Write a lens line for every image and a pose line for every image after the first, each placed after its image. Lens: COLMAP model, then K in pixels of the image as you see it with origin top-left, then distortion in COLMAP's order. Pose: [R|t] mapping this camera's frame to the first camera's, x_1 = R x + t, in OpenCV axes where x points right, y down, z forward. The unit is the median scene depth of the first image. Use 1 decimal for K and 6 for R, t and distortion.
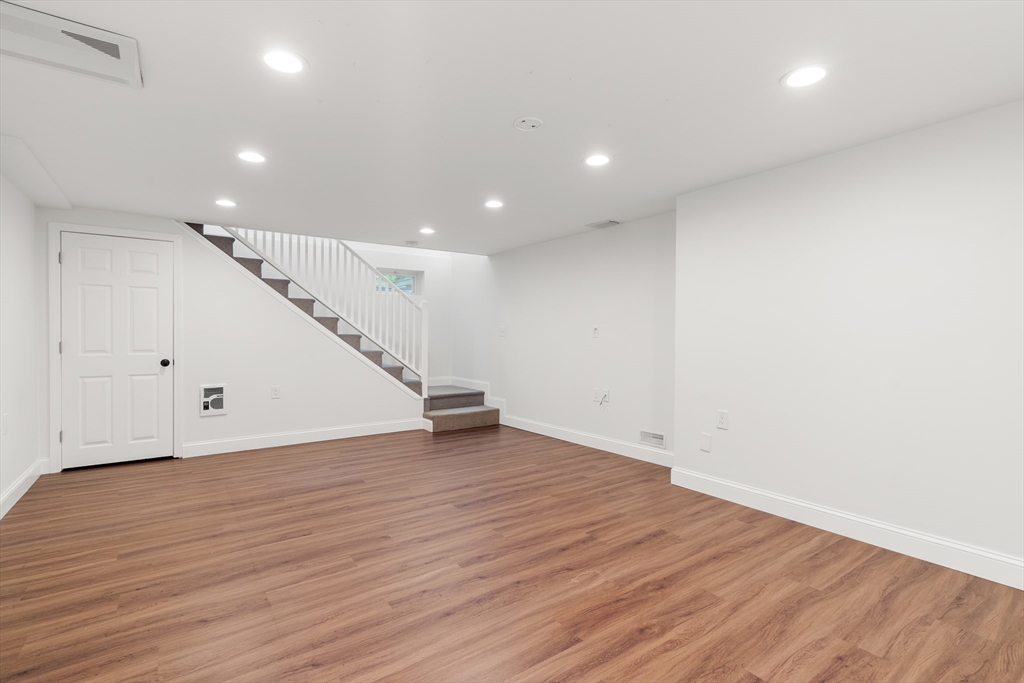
lens RADIAL K [[477.6, 0, 505.9], [0, 477.6, 336.0], [0, 0, 1]] dist [-0.001707, 0.001513]
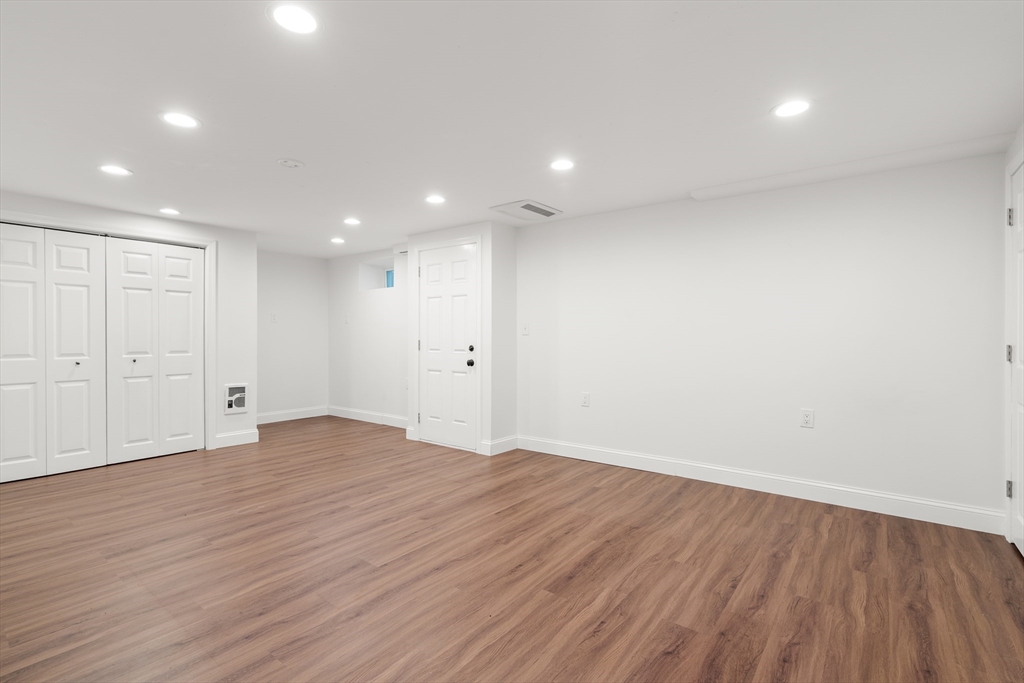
lens RADIAL K [[477.6, 0, 508.2], [0, 477.6, 342.1], [0, 0, 1]] dist [-0.001707, 0.001513]
pose [[-0.956287, 0.000898, -0.292428, -0.093189], [-0.003555, 0.999886, 0.014698, 0.000813], [0.292408, 0.015096, -0.956175, 1.676234]]
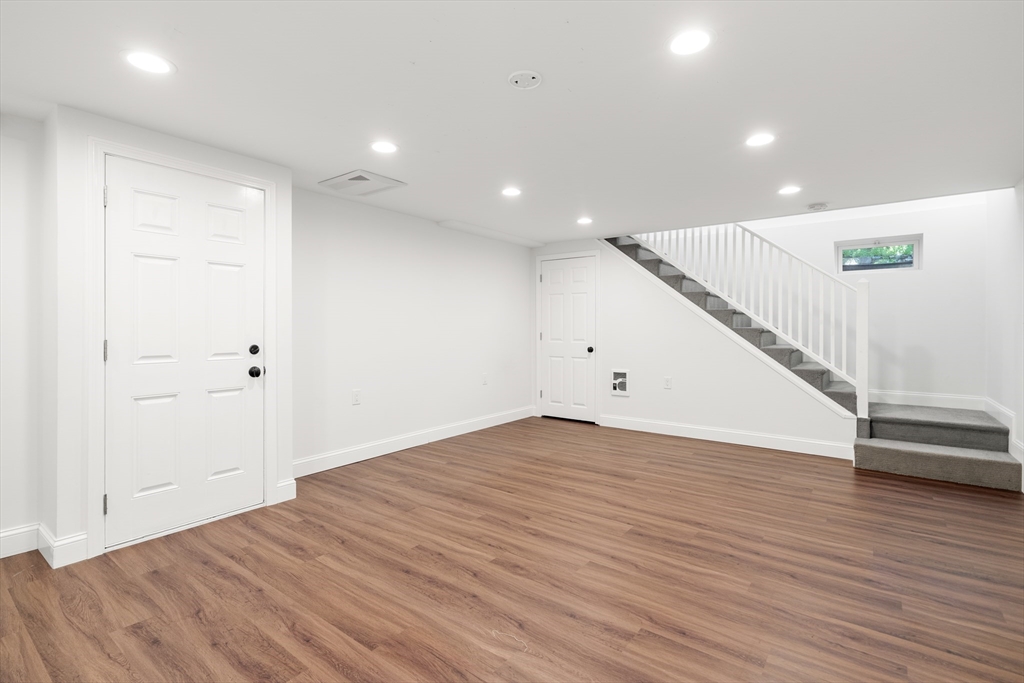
lens RADIAL K [[477.6, 0, 510.4], [0, 477.6, 327.7], [0, 0, 1]] dist [-0.001707, 0.001513]
pose [[0.303668, -0.001255, -0.952777, 0.603509], [-0.002502, 0.999995, -0.002114, -0.000667], [0.952775, 0.003026, 0.303663, 0.511228]]
